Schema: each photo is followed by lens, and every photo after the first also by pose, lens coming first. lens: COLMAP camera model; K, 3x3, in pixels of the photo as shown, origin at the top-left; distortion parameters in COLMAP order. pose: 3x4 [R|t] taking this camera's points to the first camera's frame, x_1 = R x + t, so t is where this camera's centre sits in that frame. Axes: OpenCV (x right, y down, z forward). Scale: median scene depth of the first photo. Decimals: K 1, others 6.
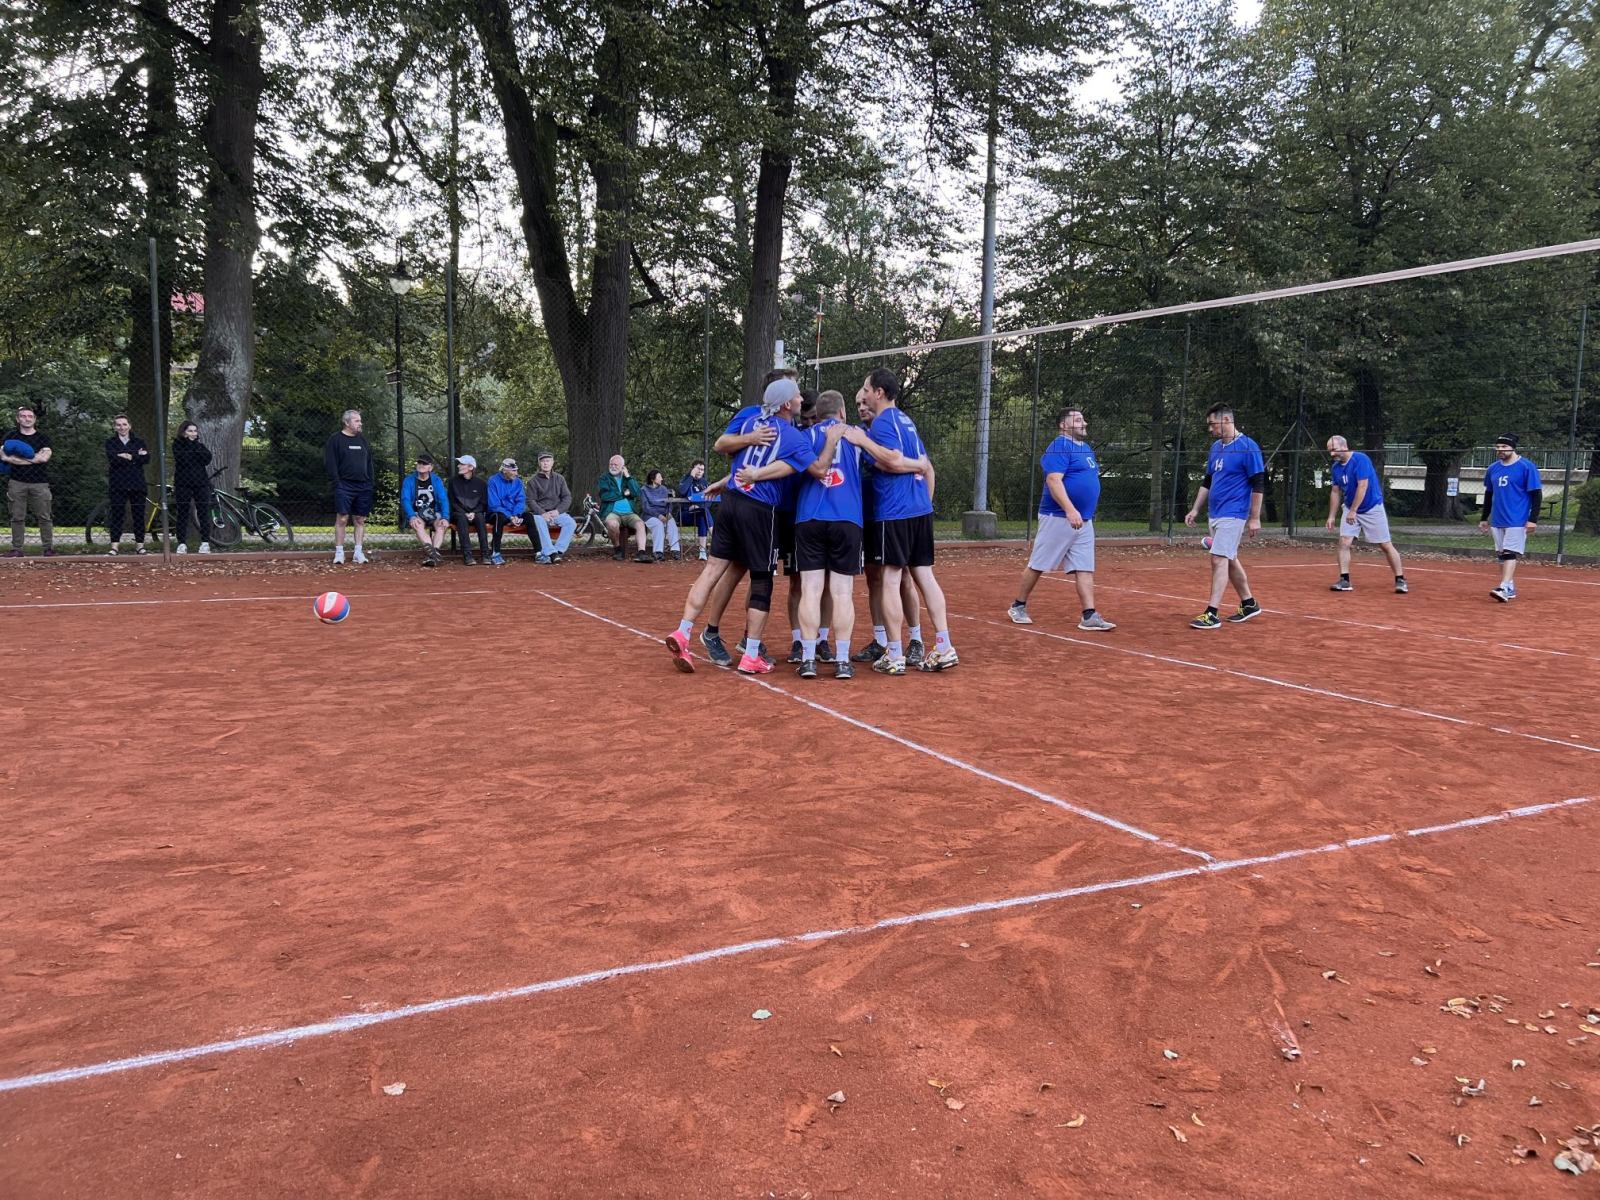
lens RADIAL K [[1190.0, 0, 802.6], [0, 1190.0, 600.3], [0, 0, 1]] dist [0.048605, -0.047747]
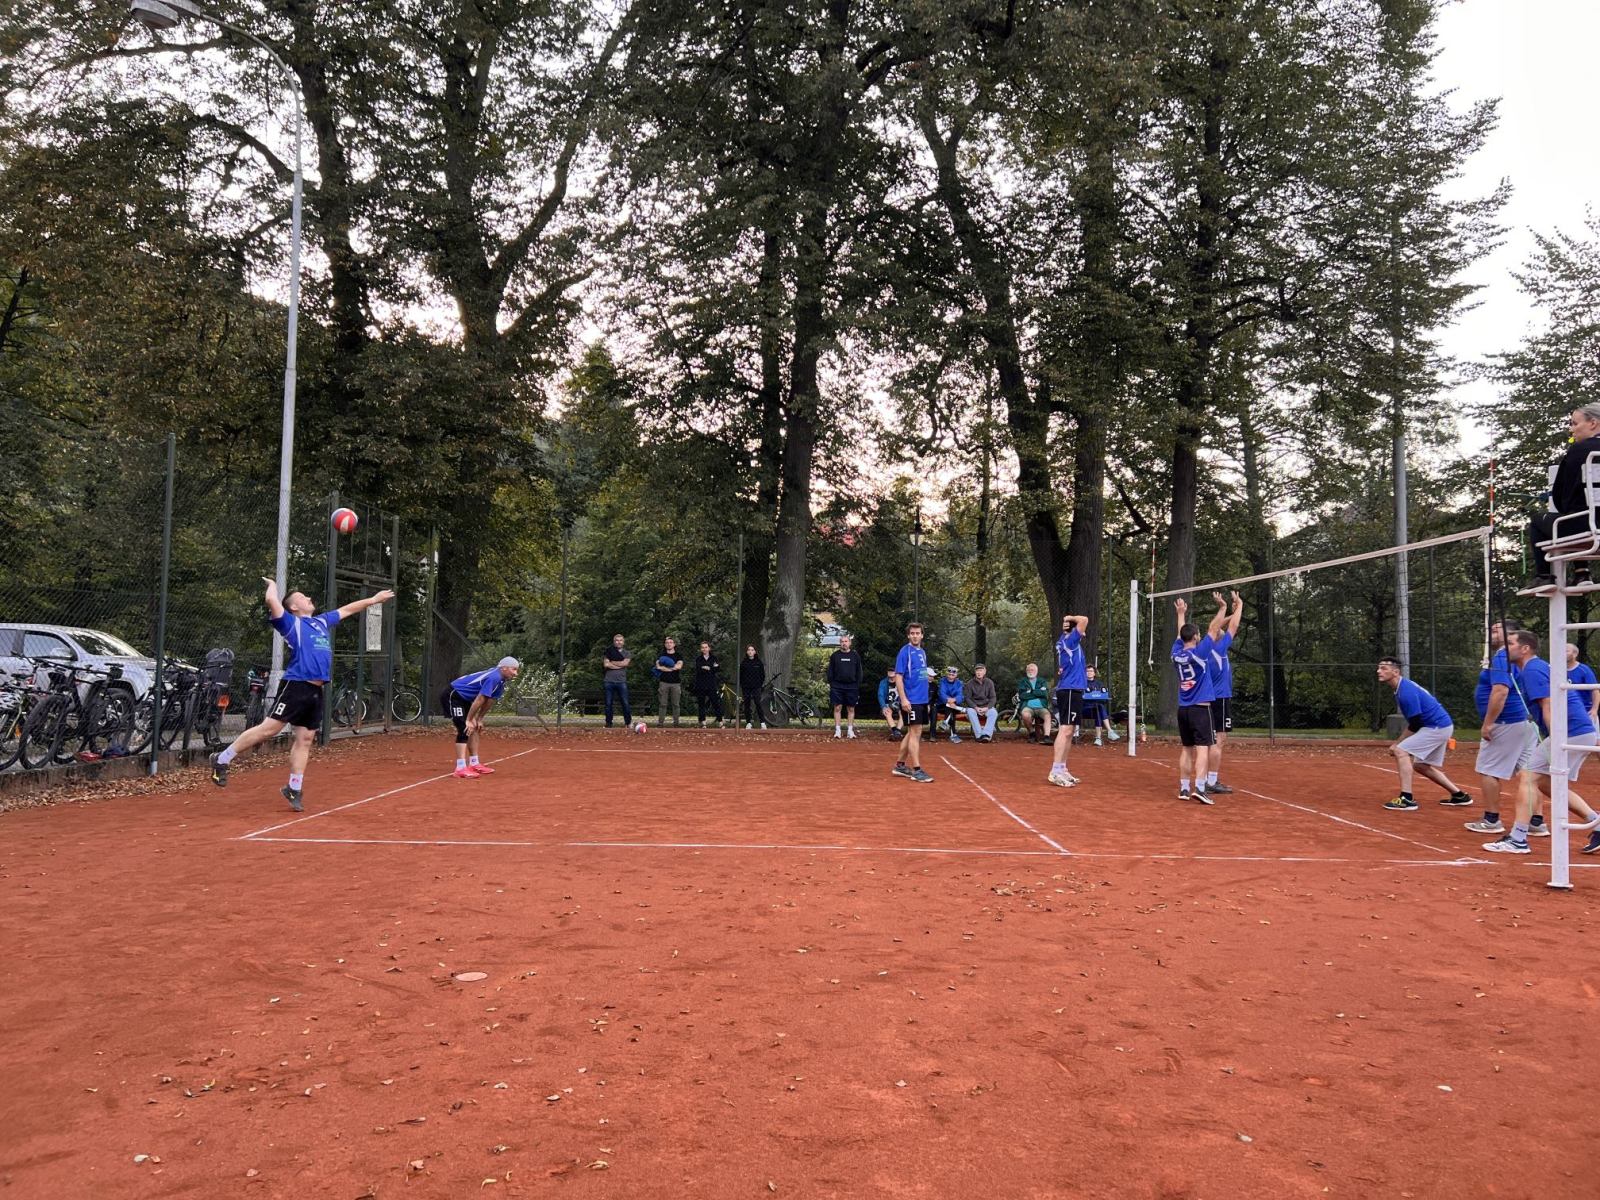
lens RADIAL K [[1182.1, 0, 792.1], [0, 1182.1, 583.0], [0, 0, 1]] dist [0.047220, -0.047060]
pose [[0.883403, -0.034511, -0.467341, 0.407693], [-0.053548, 0.983318, -0.173834, 0.059941], [0.465544, 0.178591, 0.866818, -0.525529]]
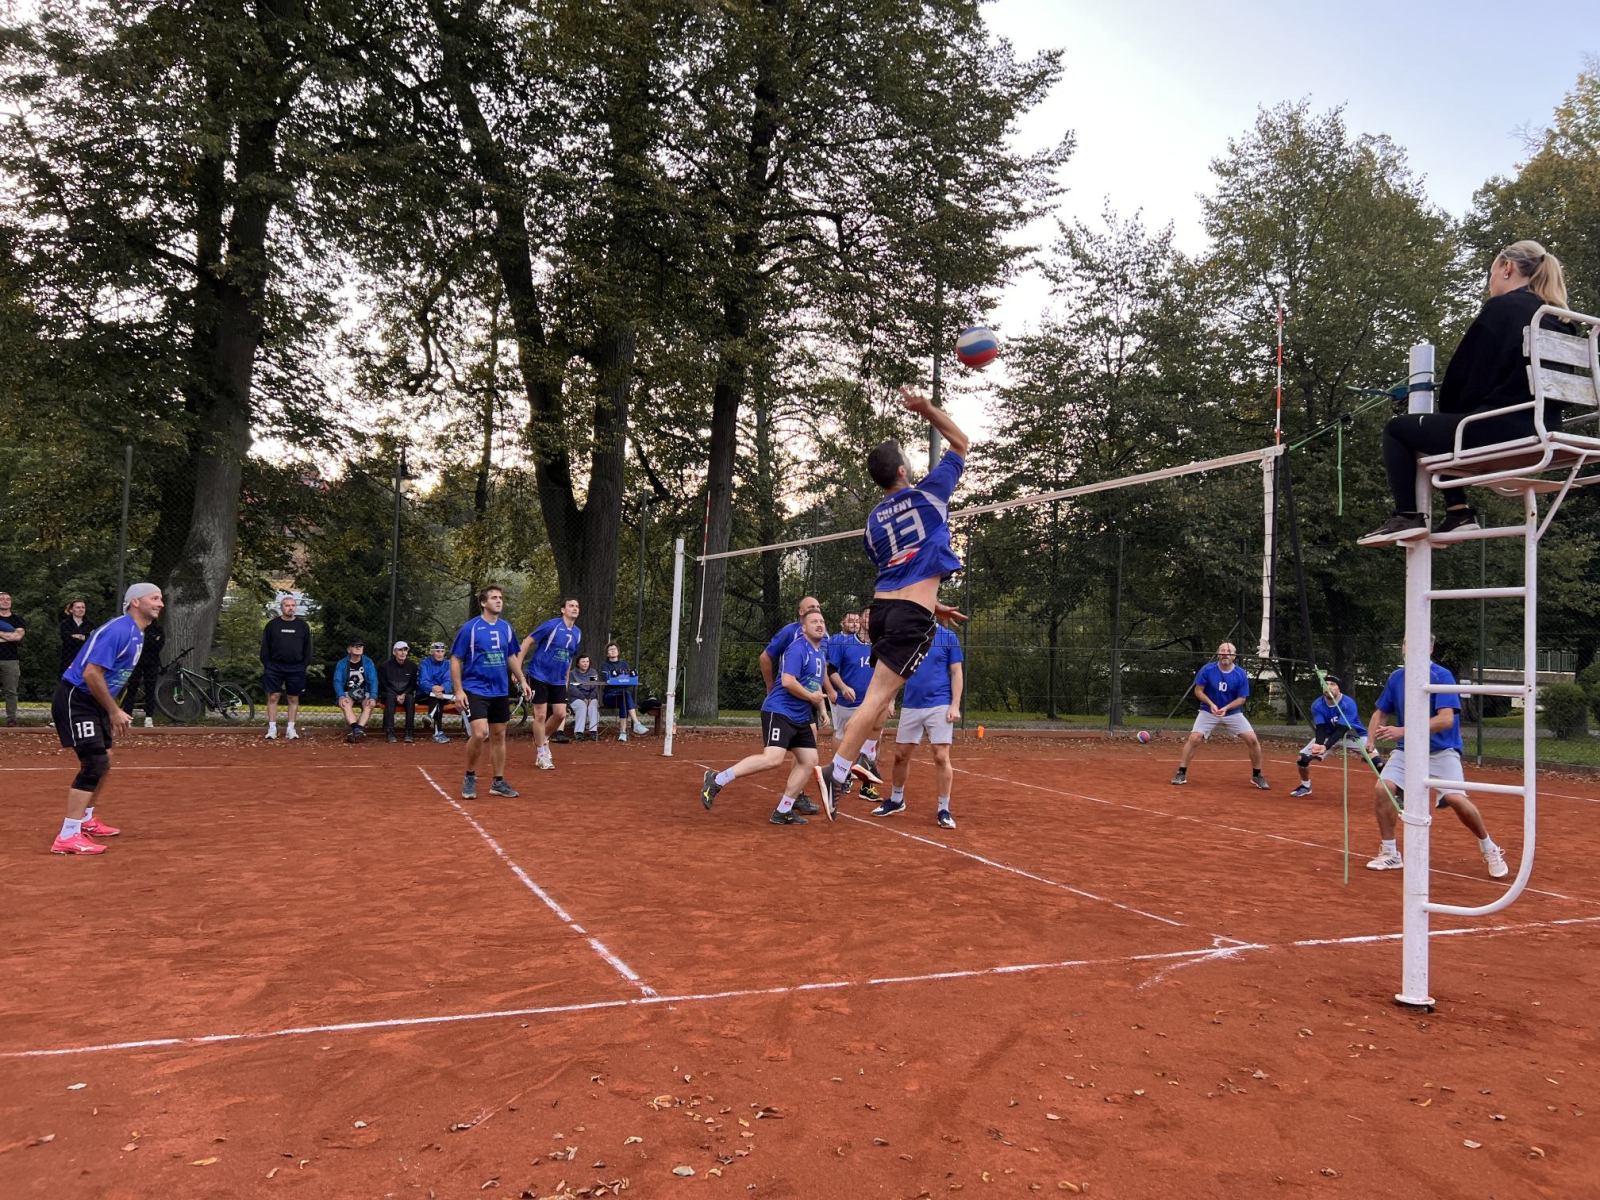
lens RADIAL K [[1191.2, 0, 801.5], [0, 1191.2, 587.1], [0, 0, 1]] dist [0.055001, -0.061747]
pose [[0.998133, 0.012648, -0.059749, 0.240910], [-0.022562, 0.985479, -0.168290, 0.008927], [0.056753, 0.169324, 0.983925, -0.084955]]
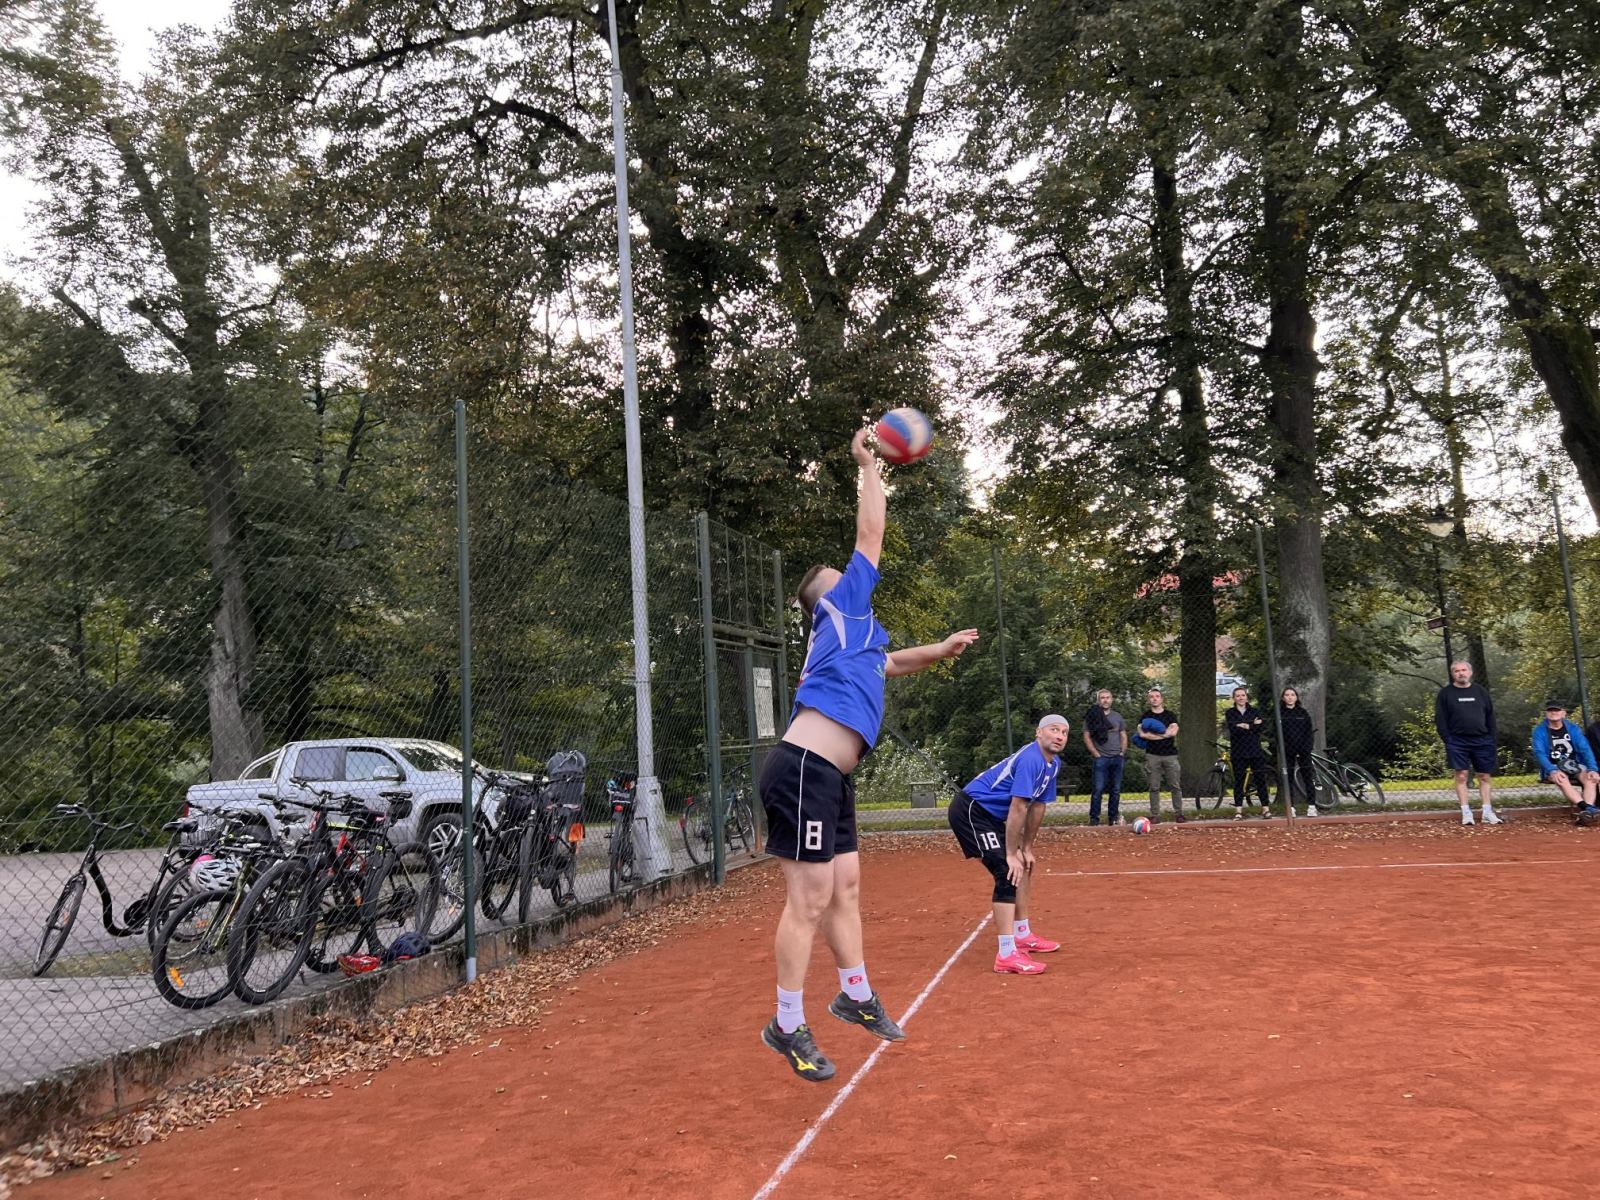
lens RADIAL K [[1190.0, 0, 802.6], [0, 1190.0, 600.3], [0, 0, 1]] dist [0.048605, -0.047747]
pose [[0.726848, -0.141956, -0.671968, -0.177610], [-0.003005, 0.977739, -0.209801, -0.005506], [0.686792, 0.154513, 0.710241, -0.077013]]
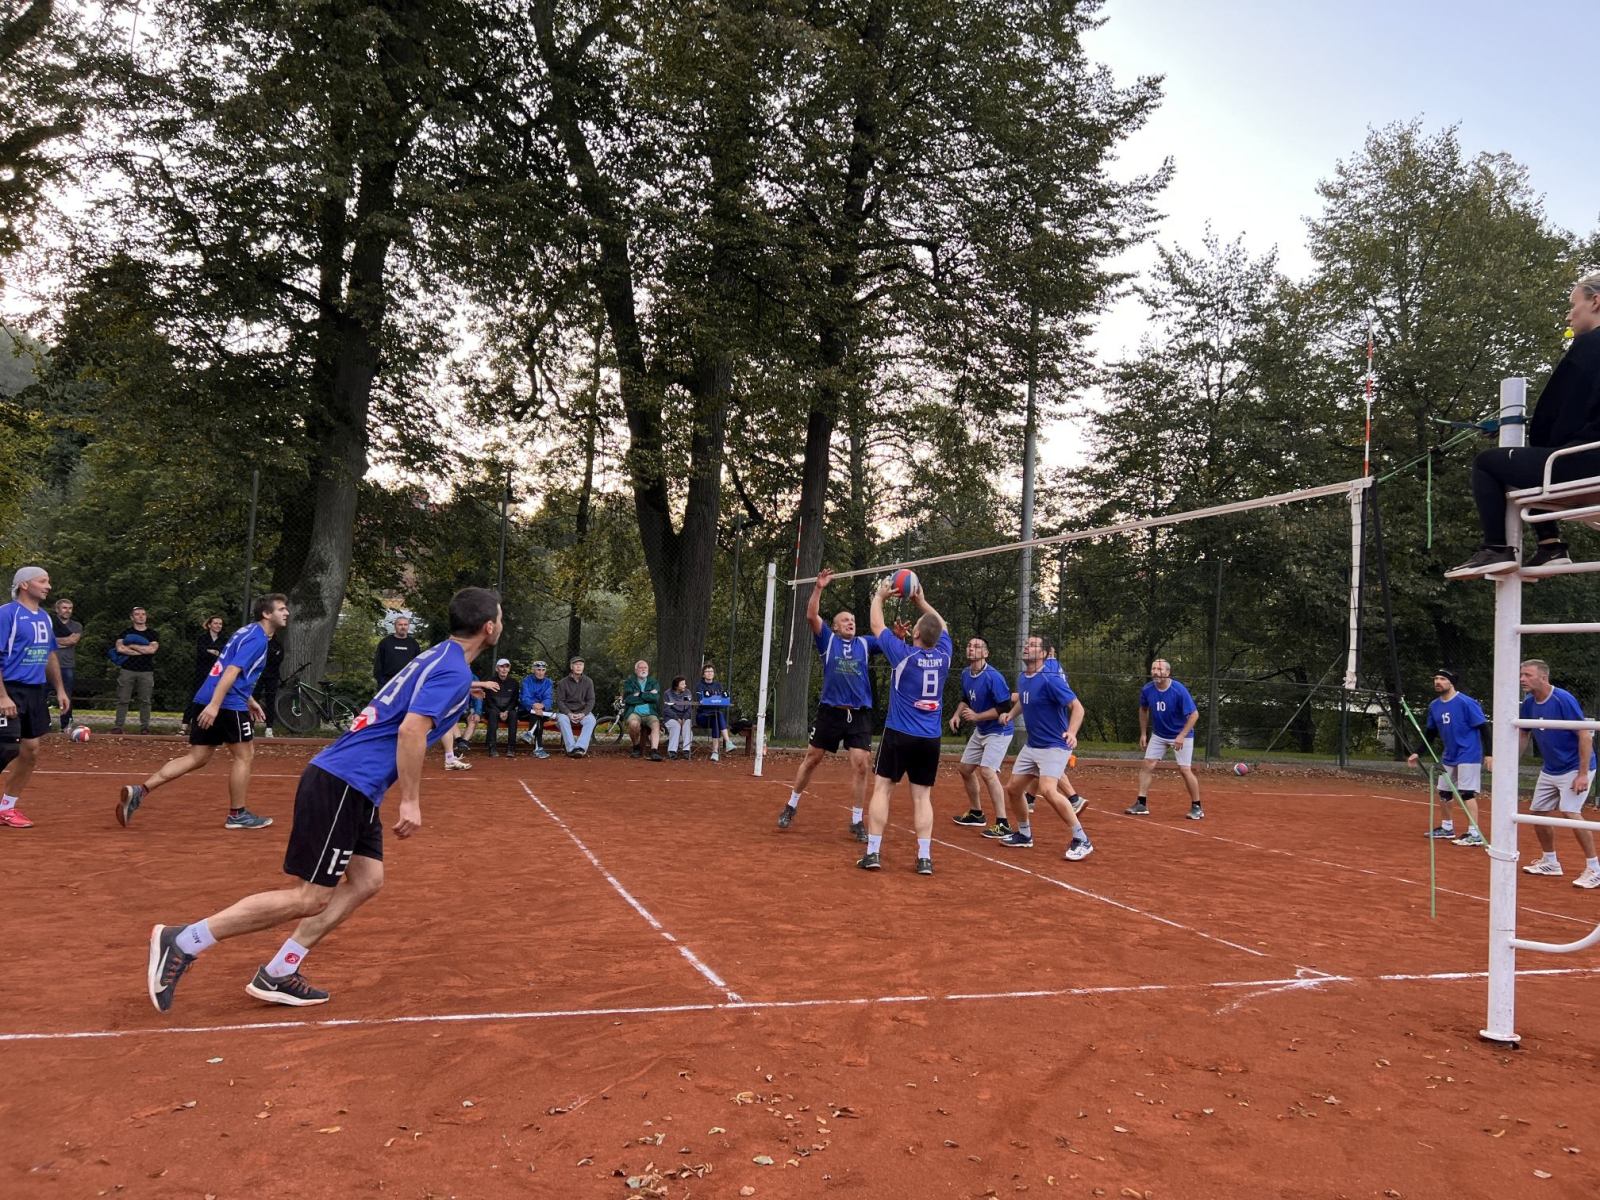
lens RADIAL K [[1190.0, 0, 802.6], [0, 1190.0, 600.3], [0, 0, 1]] dist [0.048605, -0.047747]
pose [[0.990282, 0.023885, -0.137009, 0.246555], [-0.047896, 0.983450, -0.174737, 0.011841], [0.130568, 0.179601, 0.975036, -0.105288]]
